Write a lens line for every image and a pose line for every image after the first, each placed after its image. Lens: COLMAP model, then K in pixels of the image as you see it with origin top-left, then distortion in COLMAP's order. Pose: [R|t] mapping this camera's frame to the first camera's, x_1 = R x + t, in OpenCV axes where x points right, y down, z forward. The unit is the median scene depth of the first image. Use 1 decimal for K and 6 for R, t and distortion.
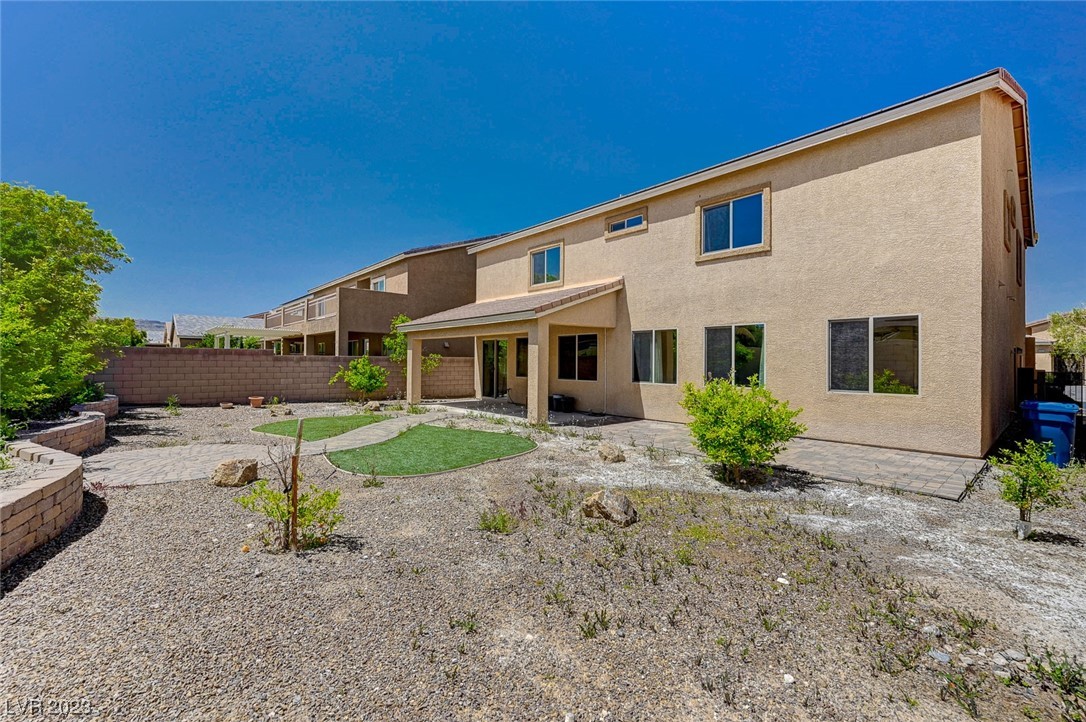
lens RADIAL K [[457.8, 0, 543.0], [0, 457.8, 361.0], [0, 0, 1]] dist [-0.001308, -0.000007]
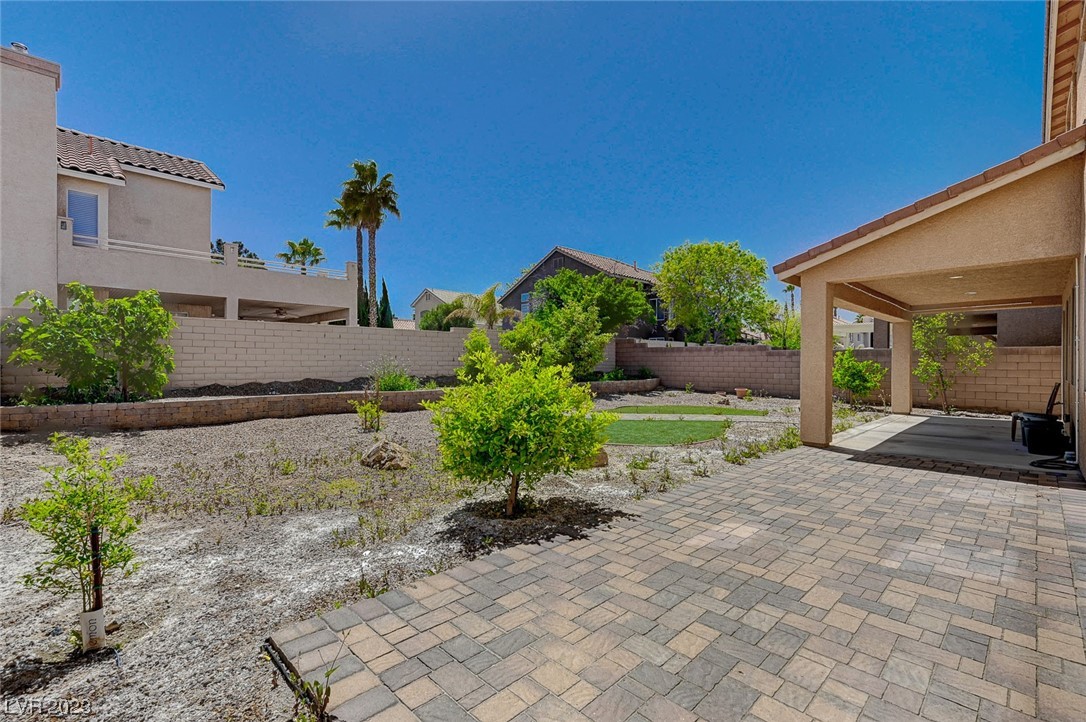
lens RADIAL K [[482.5, 0, 543.0], [0, 482.5, 361.0], [0, 0, 1]] dist [0.018519, 0.000357]
pose [[0.058131, -0.008597, -0.998272, 0.532949], [-0.001396, 0.999961, -0.008693, 0.024381], [0.998308, 0.001899, 0.058117, 0.478602]]
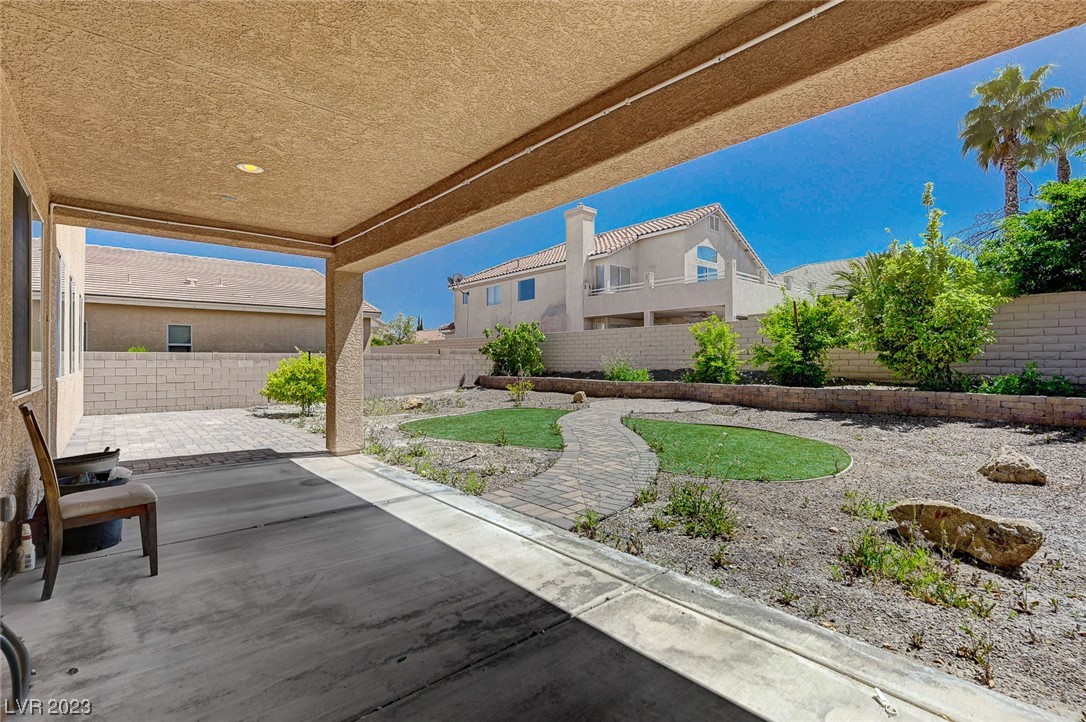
lens RADIAL K [[487.9, 0, 543.9], [0, 487.9, 358.8], [0, 0, 1]] dist [-0.007486, 0.000432]
pose [[-0.999998, -0.002015, 0.000301, -0.189199], [-0.002016, 0.999995, -0.002629, 0.026963], [-0.000296, -0.002630, -0.999996, 1.284526]]
